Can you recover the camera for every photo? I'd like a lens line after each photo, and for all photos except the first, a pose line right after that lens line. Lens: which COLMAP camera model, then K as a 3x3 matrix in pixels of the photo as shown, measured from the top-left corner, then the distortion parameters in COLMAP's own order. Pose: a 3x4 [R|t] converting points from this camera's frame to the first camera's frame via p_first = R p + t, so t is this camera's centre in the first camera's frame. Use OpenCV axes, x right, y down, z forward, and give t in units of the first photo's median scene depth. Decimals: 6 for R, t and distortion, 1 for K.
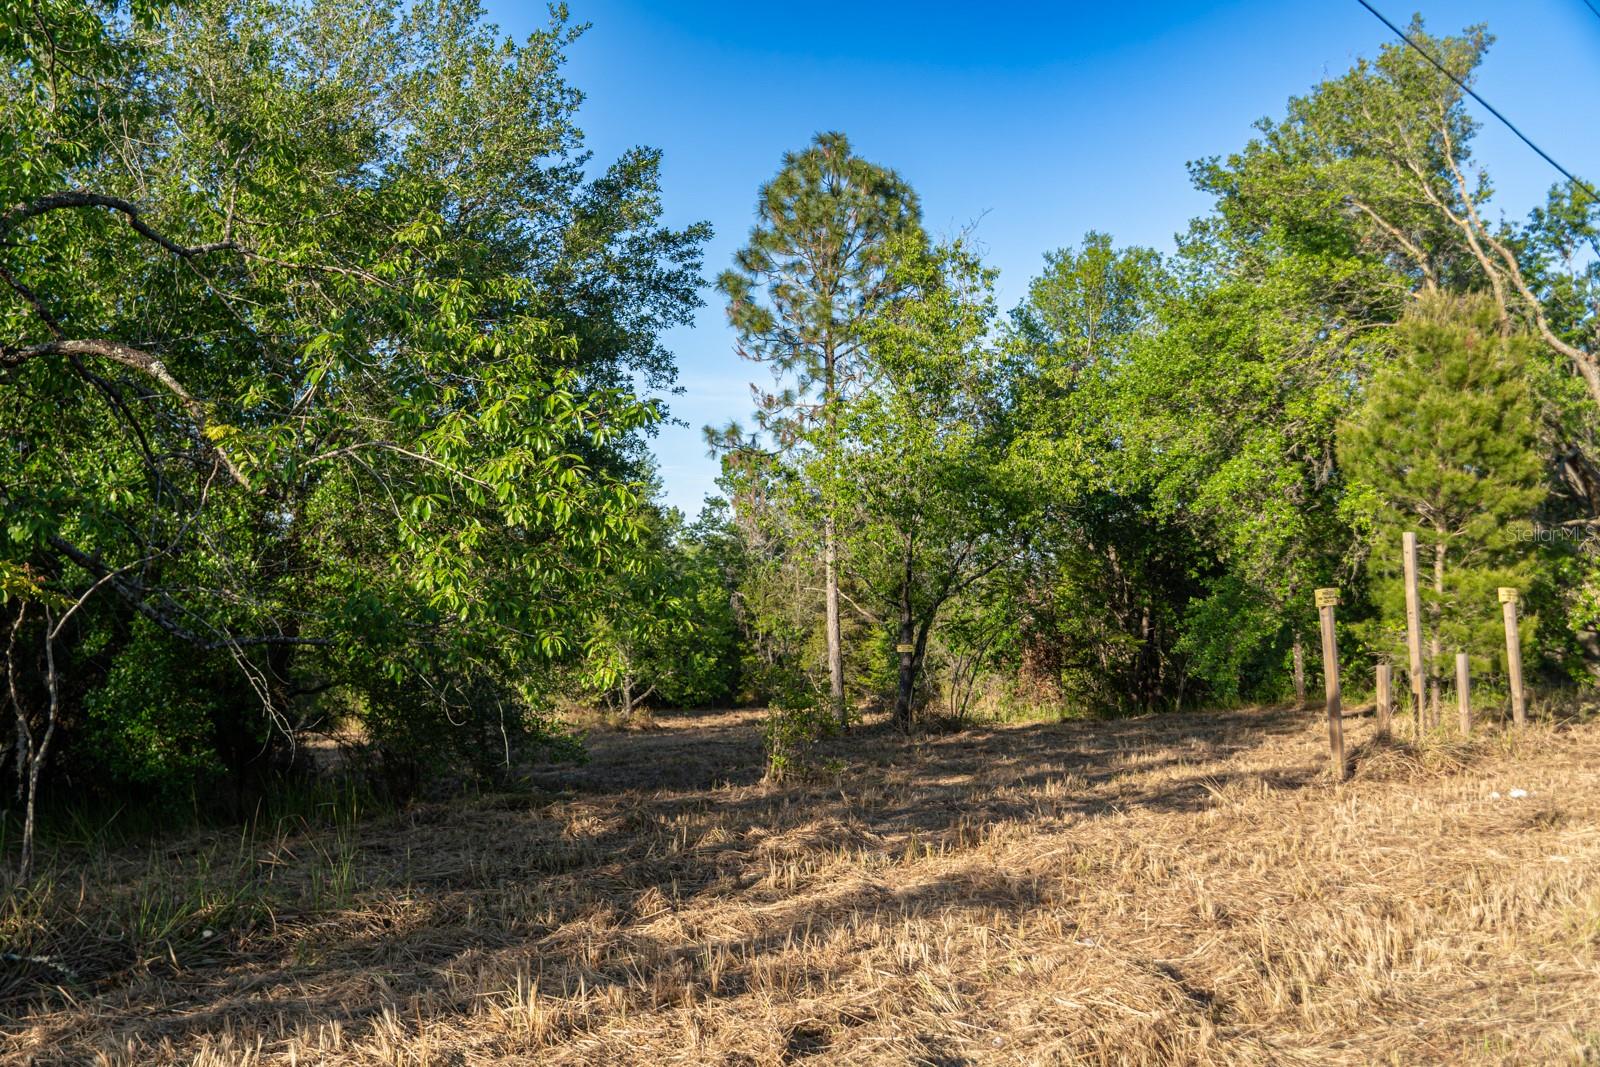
lens RADIAL K [[1614.7, 0, 796.7], [0, 1614.7, 527.1], [0, 0, 1]] dist [-0.005922, 0.016130]
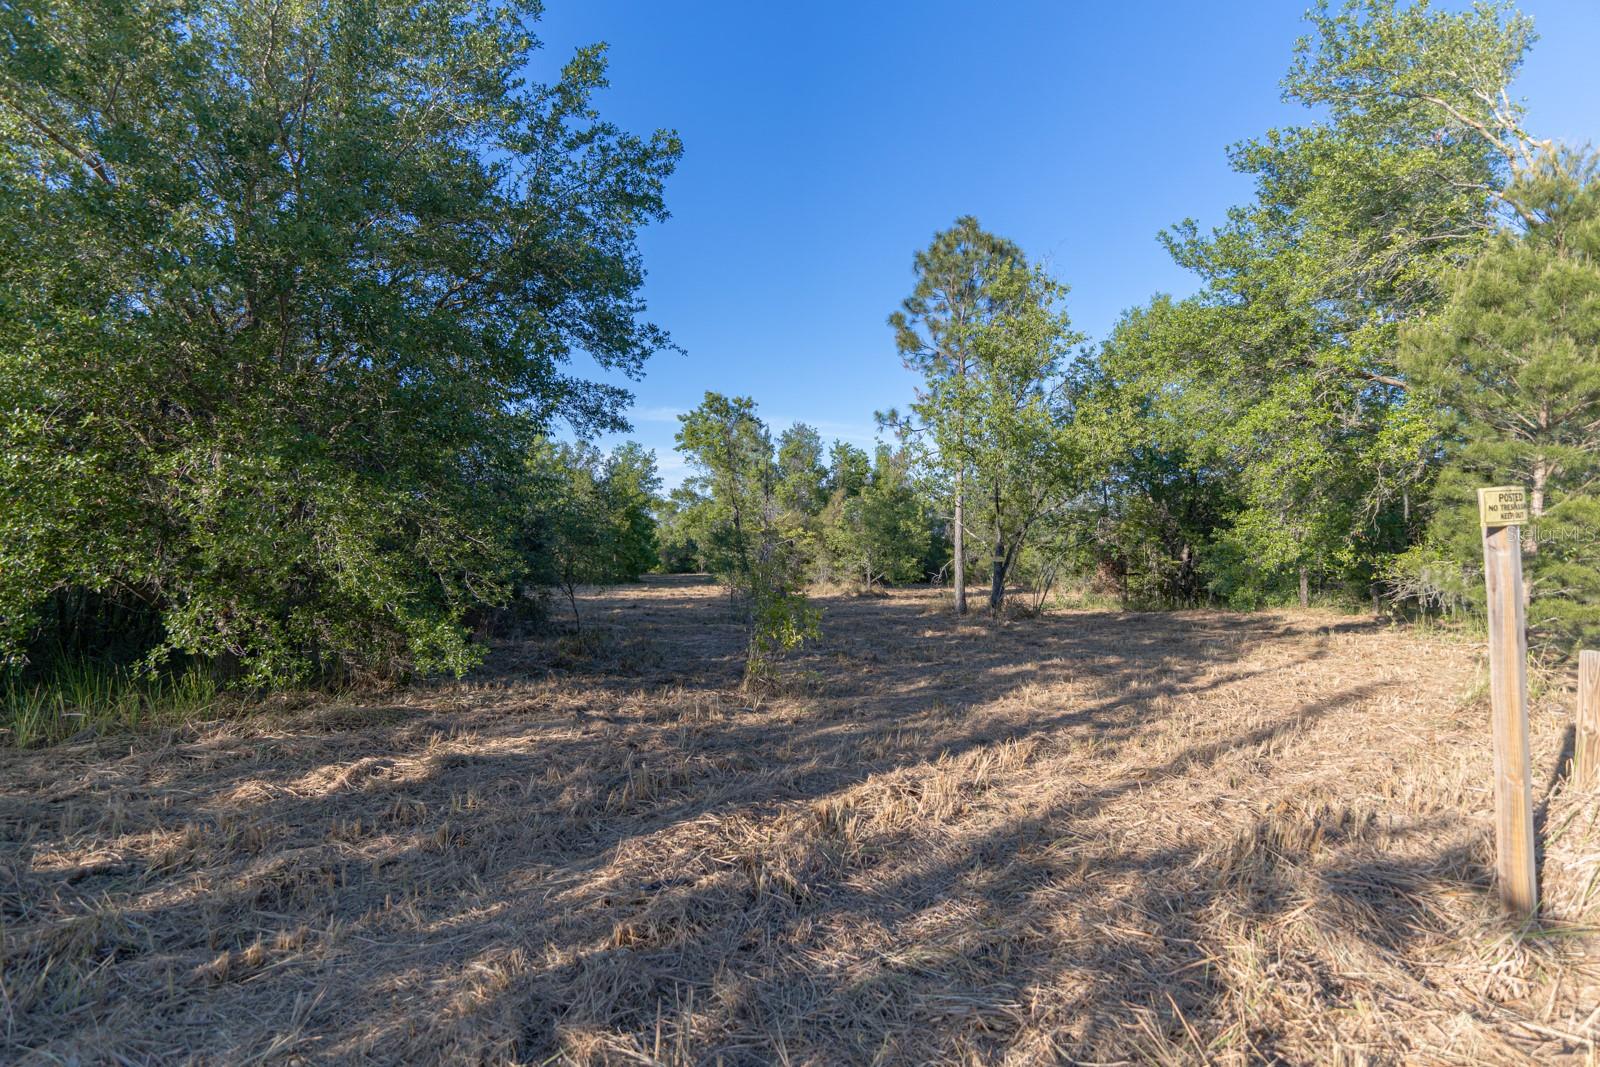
lens RADIAL K [[737.2, 0, 801.1], [0, 737.2, 525.7], [0, 0, 1]] dist [0.000339, -0.005191]
pose [[0.958778, 0.031182, -0.282440, 0.200241], [-0.019038, 0.998777, 0.045638, 0.042301], [0.283517, -0.038380, 0.958199, 0.744723]]
